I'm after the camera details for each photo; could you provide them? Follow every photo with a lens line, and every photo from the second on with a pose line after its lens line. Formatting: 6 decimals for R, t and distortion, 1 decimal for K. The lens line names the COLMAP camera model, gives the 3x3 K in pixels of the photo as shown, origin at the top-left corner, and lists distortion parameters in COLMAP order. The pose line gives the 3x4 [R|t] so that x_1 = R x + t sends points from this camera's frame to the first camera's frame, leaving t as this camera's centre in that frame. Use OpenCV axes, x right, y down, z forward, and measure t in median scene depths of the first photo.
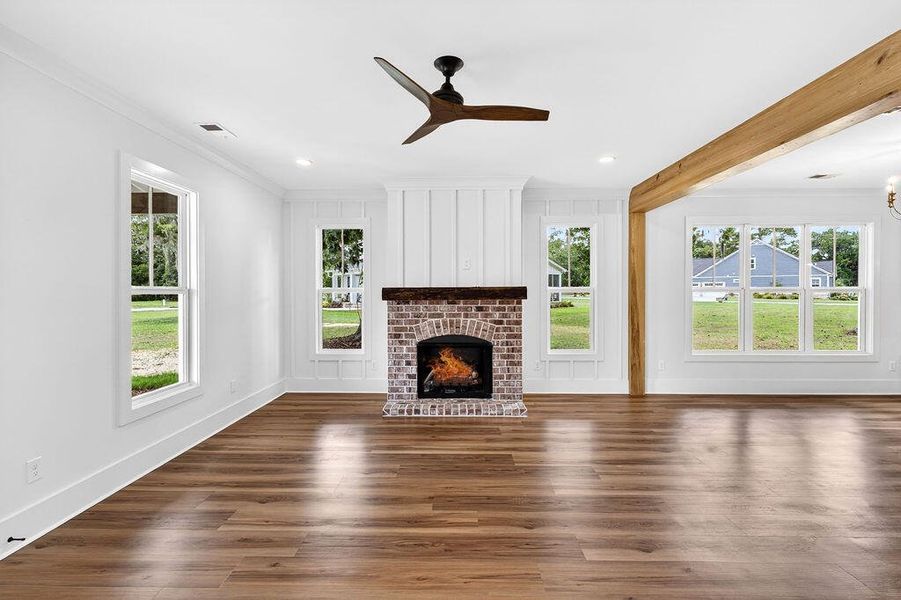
lens RADIAL K [[407.5, 0, 451.8], [0, 407.5, 297.1], [0, 0, 1]] dist [-0.000824, -0.000448]
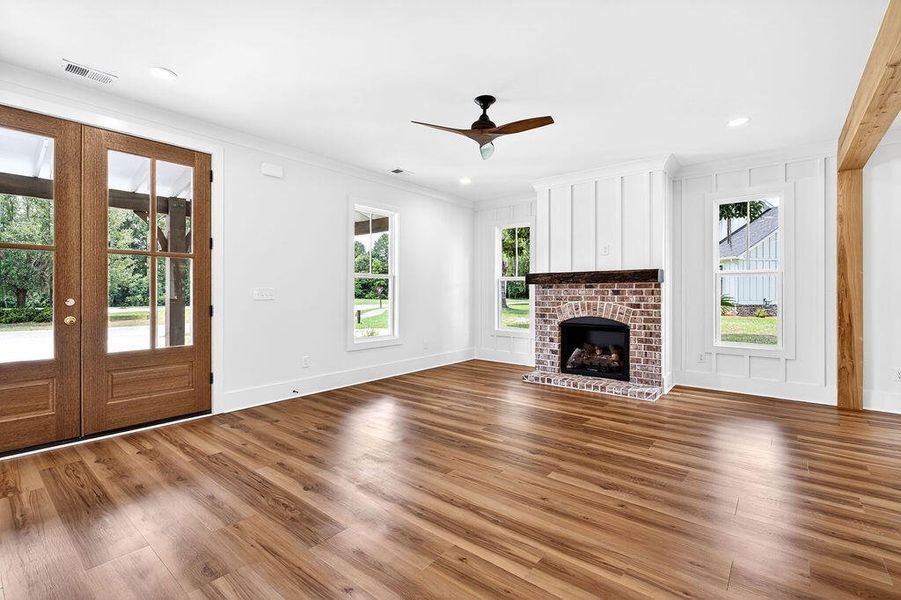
lens RADIAL K [[407.5, 0, 451.8], [0, 407.5, 297.1], [0, 0, 1]] dist [-0.000824, -0.000448]
pose [[0.787583, 0.010021, -0.616127, 0.375843], [-0.011207, 0.999935, 0.001937, 0.043177], [0.616107, 0.005379, 0.787644, -0.069722]]
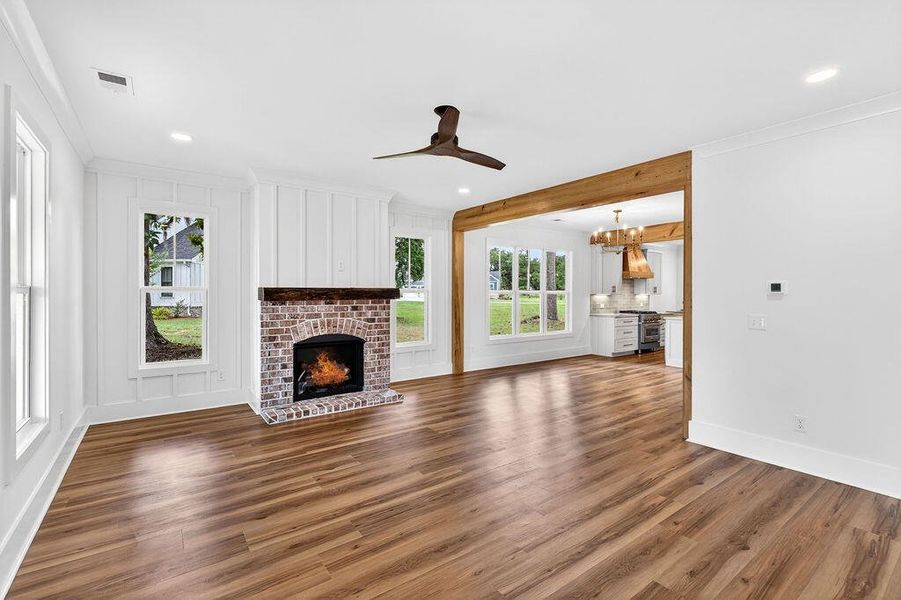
lens RADIAL K [[407.5, 0, 451.8], [0, 407.5, 297.1], [0, 0, 1]] dist [-0.000824, -0.000448]
pose [[0.794110, -0.002505, 0.607768, -0.377598], [0.003722, 0.999993, -0.000741, 0.001173], [-0.607762, 0.002851, 0.794114, -0.002296]]
